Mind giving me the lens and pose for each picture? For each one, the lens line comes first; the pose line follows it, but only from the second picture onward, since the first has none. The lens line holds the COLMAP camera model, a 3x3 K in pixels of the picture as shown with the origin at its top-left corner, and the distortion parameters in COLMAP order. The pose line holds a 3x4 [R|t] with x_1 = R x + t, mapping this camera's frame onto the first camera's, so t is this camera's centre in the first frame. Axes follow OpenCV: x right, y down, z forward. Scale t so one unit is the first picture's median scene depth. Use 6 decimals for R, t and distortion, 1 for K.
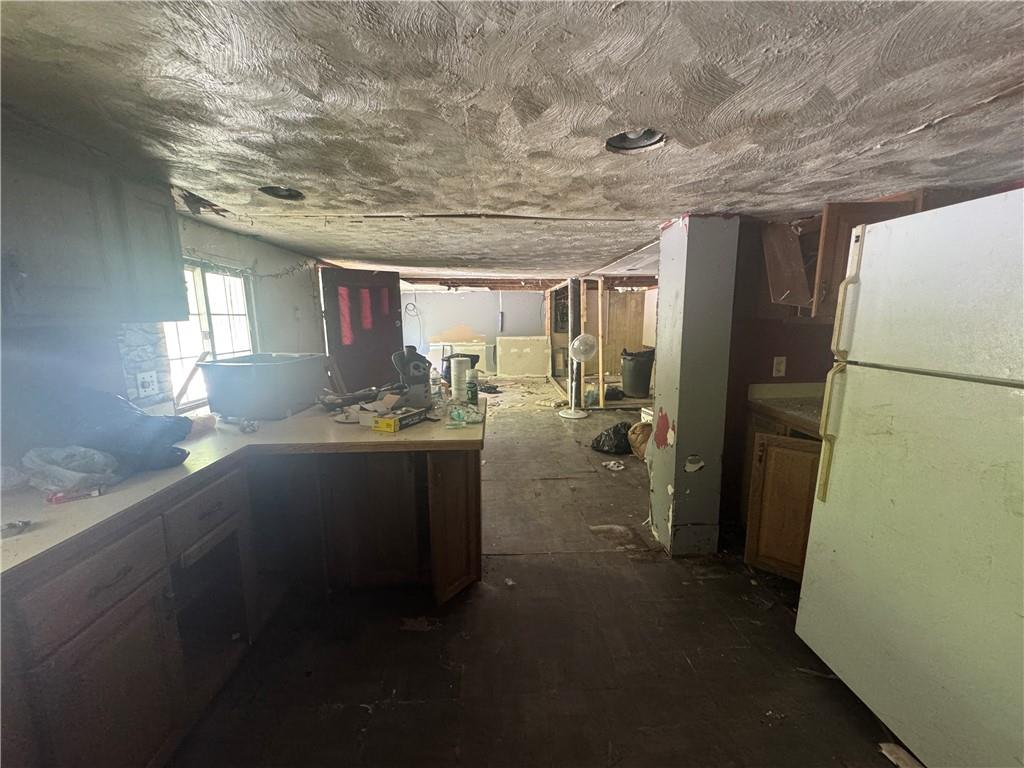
lens RADIAL K [[414.8, 0, 515.2], [0, 414.8, 384.8], [0, 0, 1]] dist [0.018045, 0.000519]
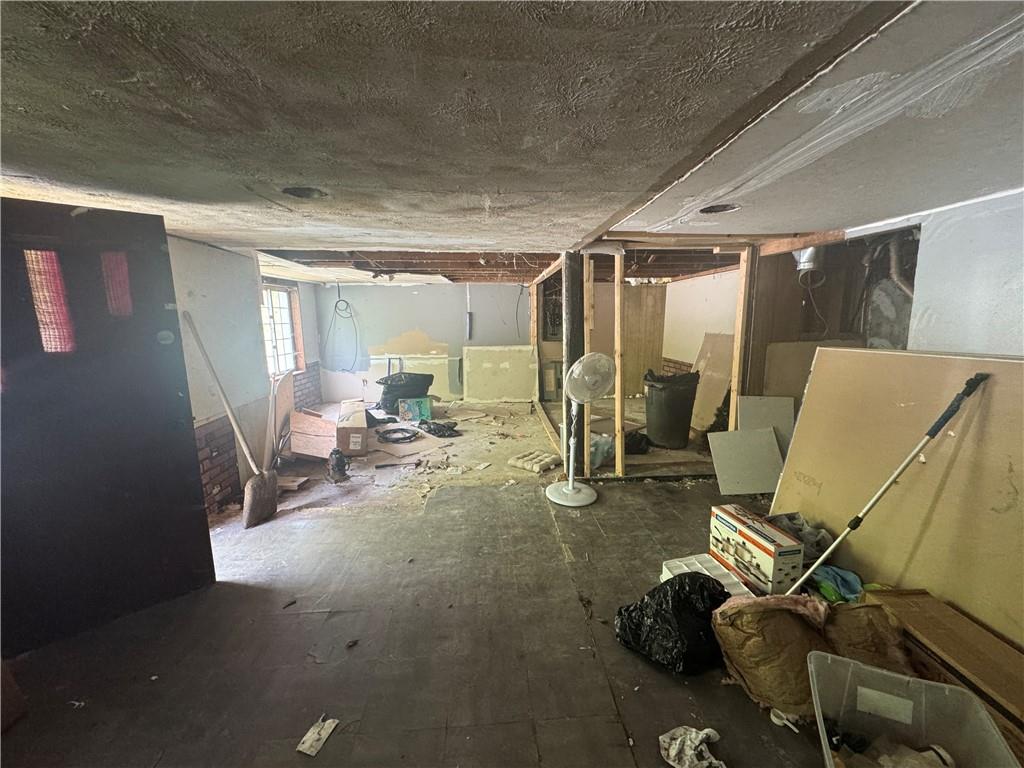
lens RADIAL K [[414.8, 0, 511.7], [0, 414.8, 385.0], [0, 0, 1]] dist [0.018045, 0.000519]
pose [[0.999974, -0.001735, 0.006978, 0.044743], [0.001744, 0.999998, -0.001184, -0.061064], [-0.006976, 0.001196, 0.999975, 0.352738]]
